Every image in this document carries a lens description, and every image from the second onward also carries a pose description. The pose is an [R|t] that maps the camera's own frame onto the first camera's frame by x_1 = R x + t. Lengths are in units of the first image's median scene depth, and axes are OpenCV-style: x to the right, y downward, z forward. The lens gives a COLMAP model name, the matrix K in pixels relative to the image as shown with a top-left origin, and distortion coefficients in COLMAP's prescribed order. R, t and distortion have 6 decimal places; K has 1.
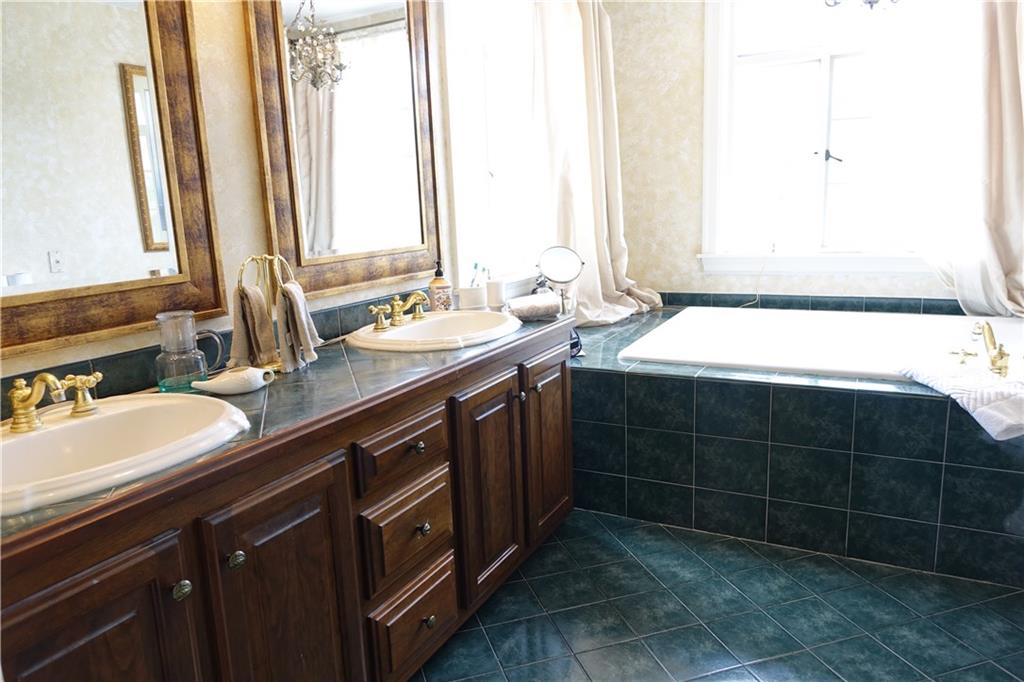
lens RADIAL K [[698.0, 0, 512.0], [0, 698.0, 341.0], [0, 0, 1]] dist [-0.000900, -0.003085]
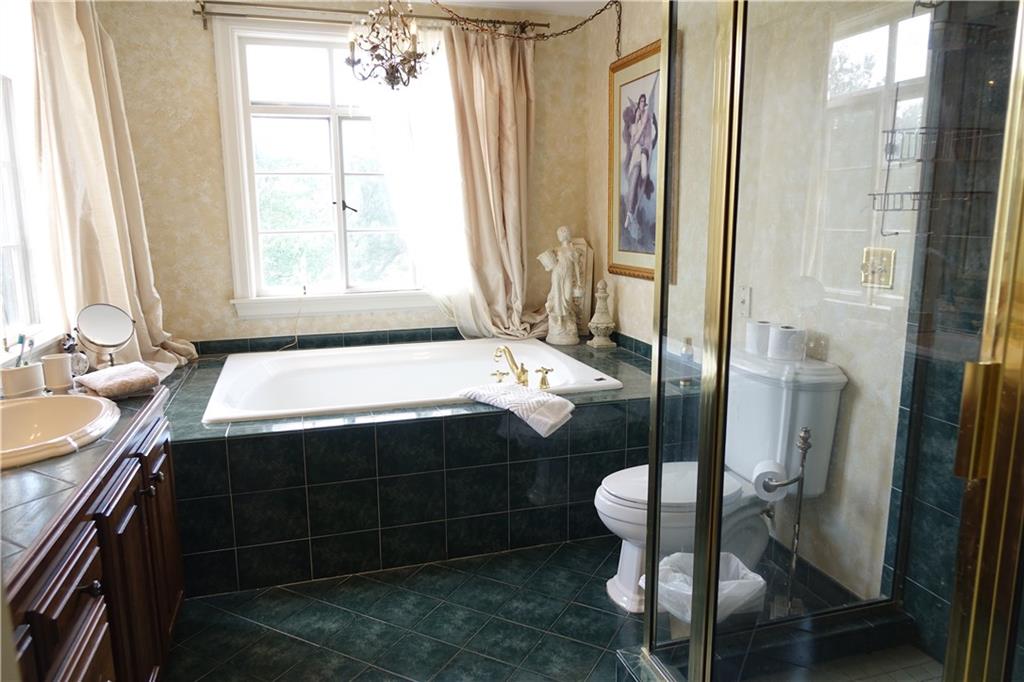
lens RADIAL K [[698.0, 0, 512.0], [0, 698.0, 341.0], [0, 0, 1]] dist [-0.000900, -0.003085]
pose [[0.711279, -0.093416, 0.696675, -0.167589], [0.117240, 0.993012, 0.013453, -0.042507], [-0.693063, 0.072109, 0.717261, 0.045969]]
